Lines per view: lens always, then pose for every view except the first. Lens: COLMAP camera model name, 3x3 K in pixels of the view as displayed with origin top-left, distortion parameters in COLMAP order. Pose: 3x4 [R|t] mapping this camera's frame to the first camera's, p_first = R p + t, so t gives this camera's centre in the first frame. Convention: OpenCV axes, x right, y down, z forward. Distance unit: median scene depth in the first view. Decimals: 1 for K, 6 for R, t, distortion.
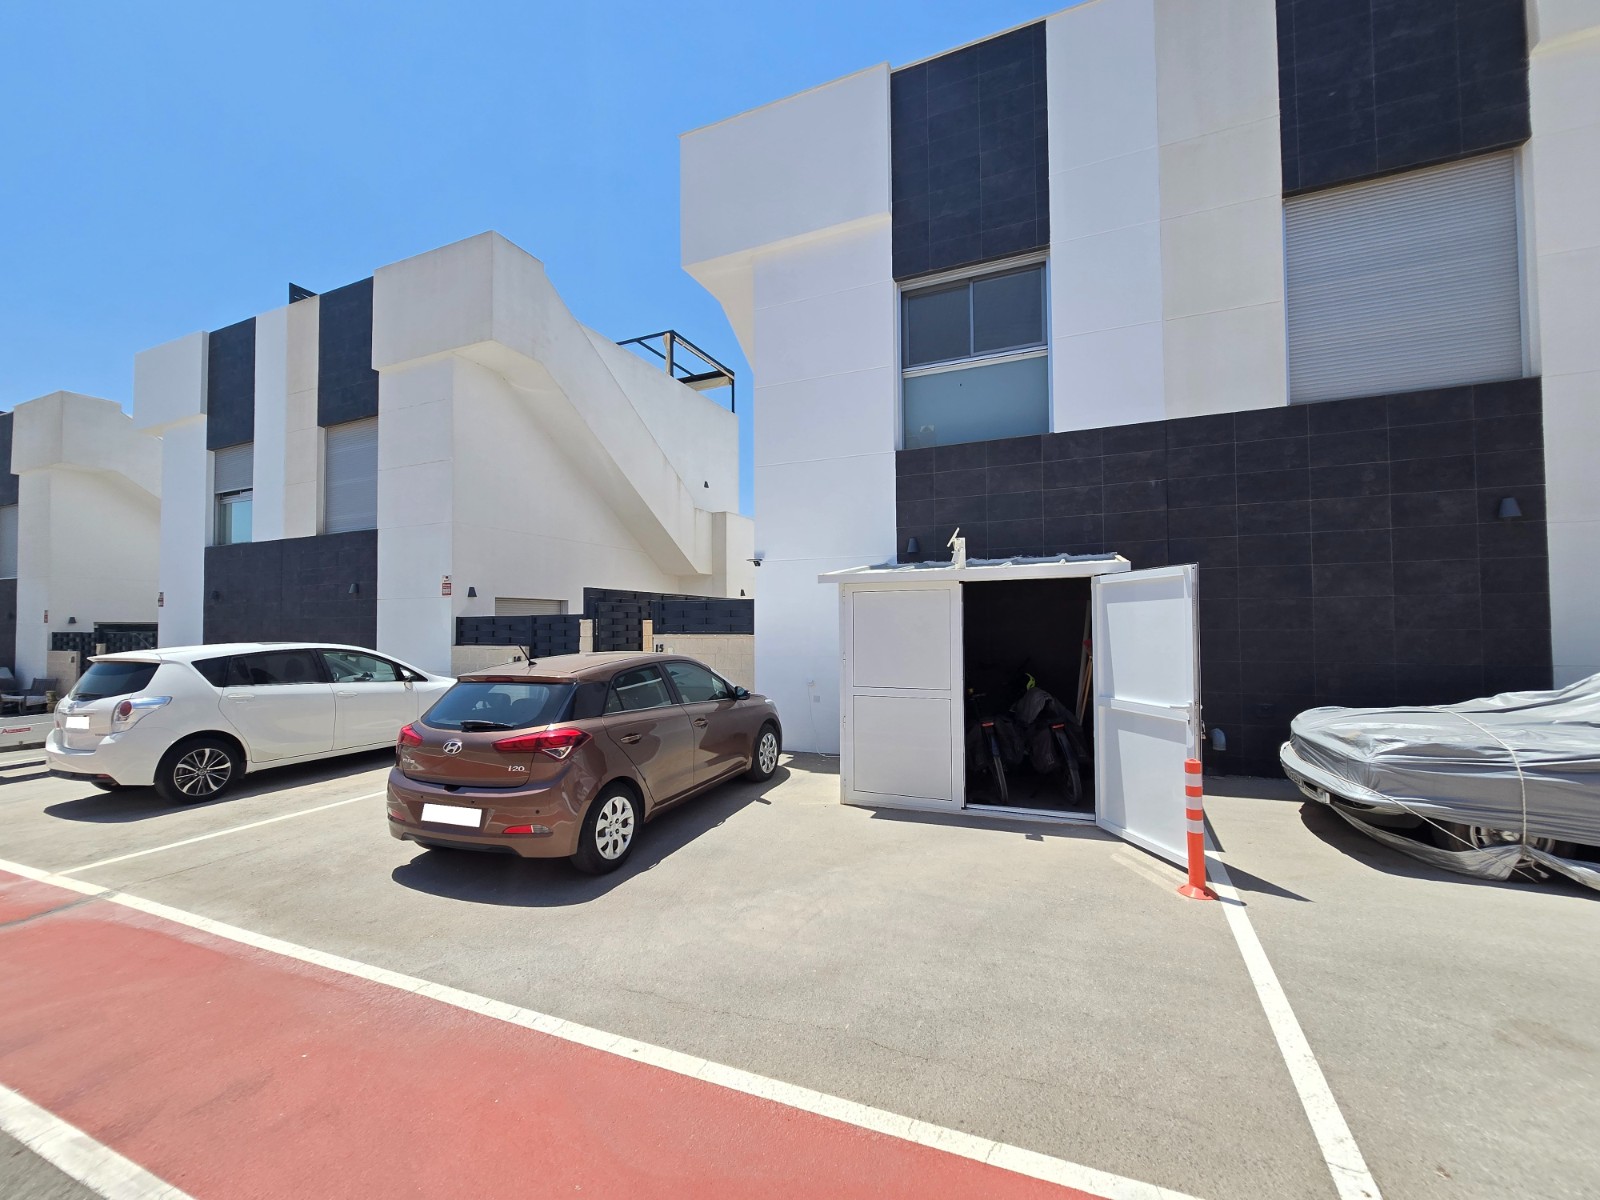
lens RADIAL K [[656.9, 0, 790.5], [0, 656.9, 604.4], [0, 0, 1]] dist [-0.002987, -0.000074]
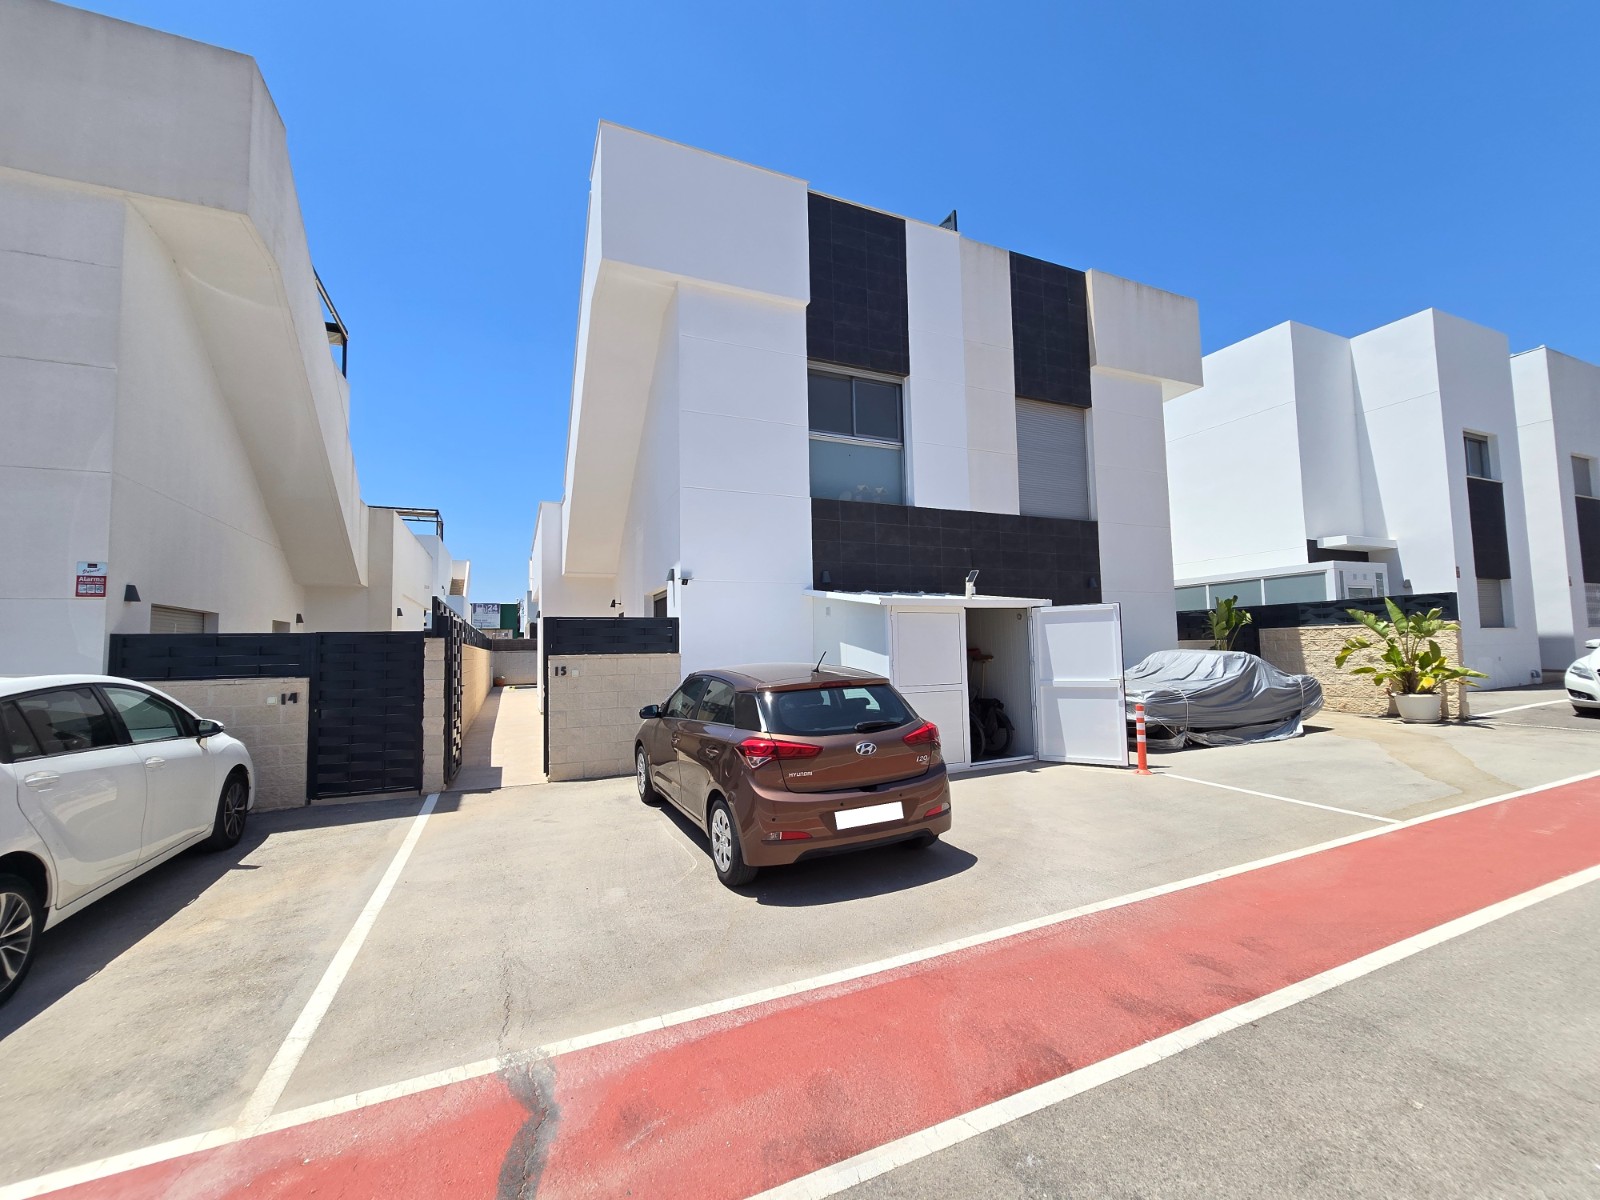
lens RADIAL K [[656.9, 0, 802.8], [0, 656.9, 604.3], [0, 0, 1]] dist [-0.002987, -0.000074]
pose [[0.673714, 0.045201, 0.737608, -1.033593], [-0.007332, 0.998487, -0.054491, 0.038994], [-0.738956, 0.031304, 0.673027, 0.292998]]
